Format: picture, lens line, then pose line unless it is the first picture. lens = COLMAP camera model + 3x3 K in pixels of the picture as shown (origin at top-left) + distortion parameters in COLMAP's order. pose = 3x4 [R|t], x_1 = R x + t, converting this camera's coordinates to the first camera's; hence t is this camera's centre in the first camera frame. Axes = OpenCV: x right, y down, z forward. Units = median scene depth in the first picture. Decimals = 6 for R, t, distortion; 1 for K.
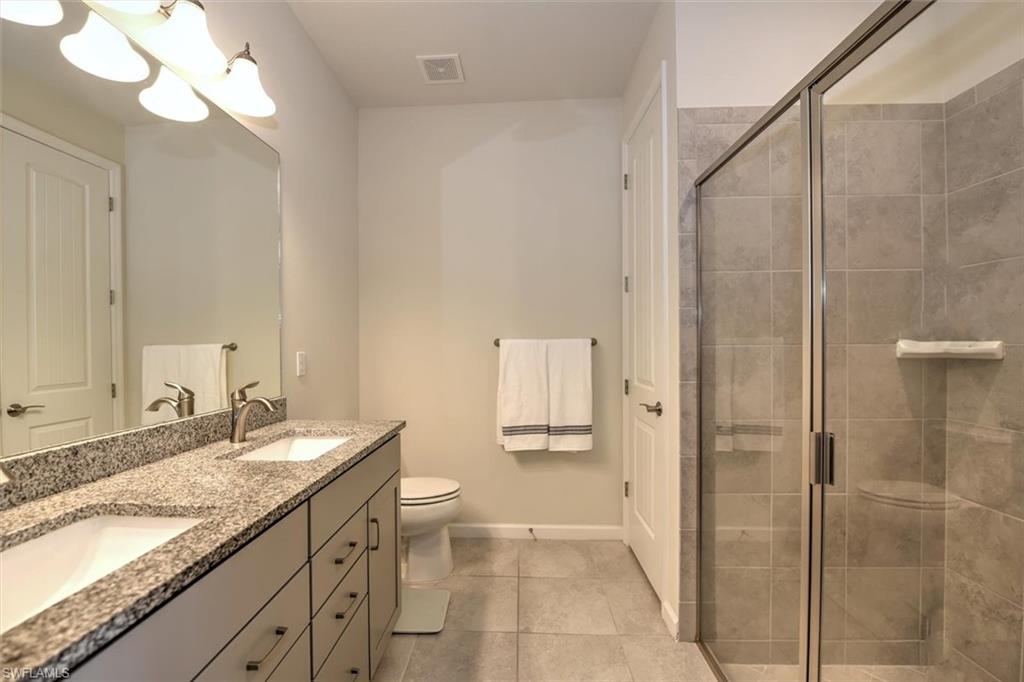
lens RADIAL K [[416.9, 0, 525.6], [0, 416.9, 345.3], [0, 0, 1]] dist [-0.017763, -0.000068]
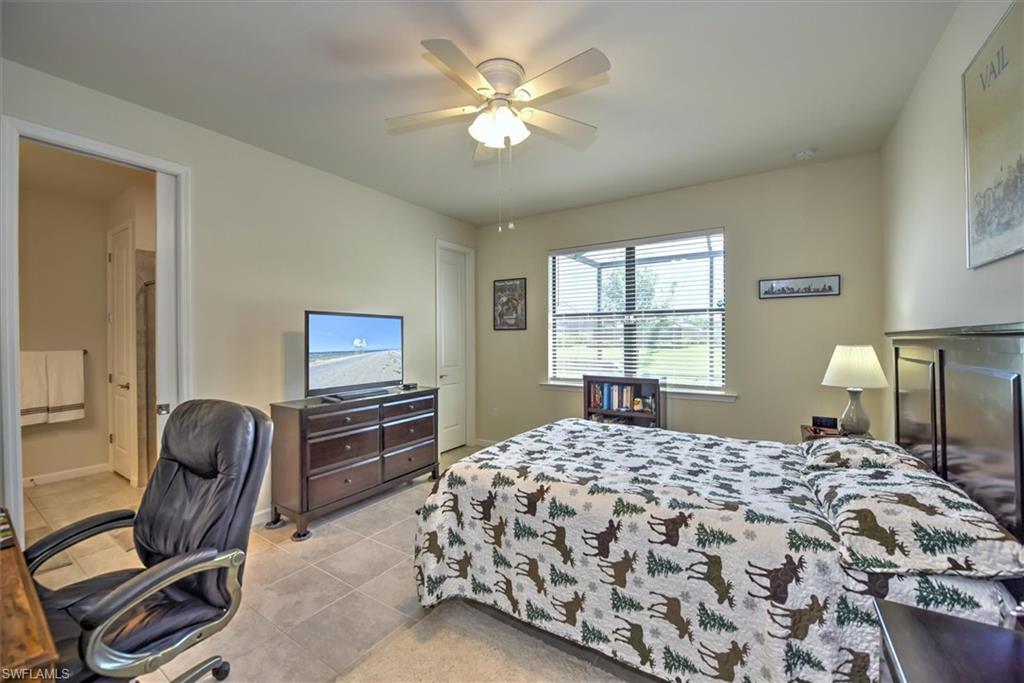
lens RADIAL K [[483.9, 0, 512.0], [0, 483.9, 341.5], [0, 0, 1]] dist [-0.018937, 0.000373]
pose [[0.615638, -0.002929, 0.788024, -0.291971], [0.003771, 0.999993, 0.000770, -0.047262], [-0.788020, 0.002498, 0.615644, -1.535362]]
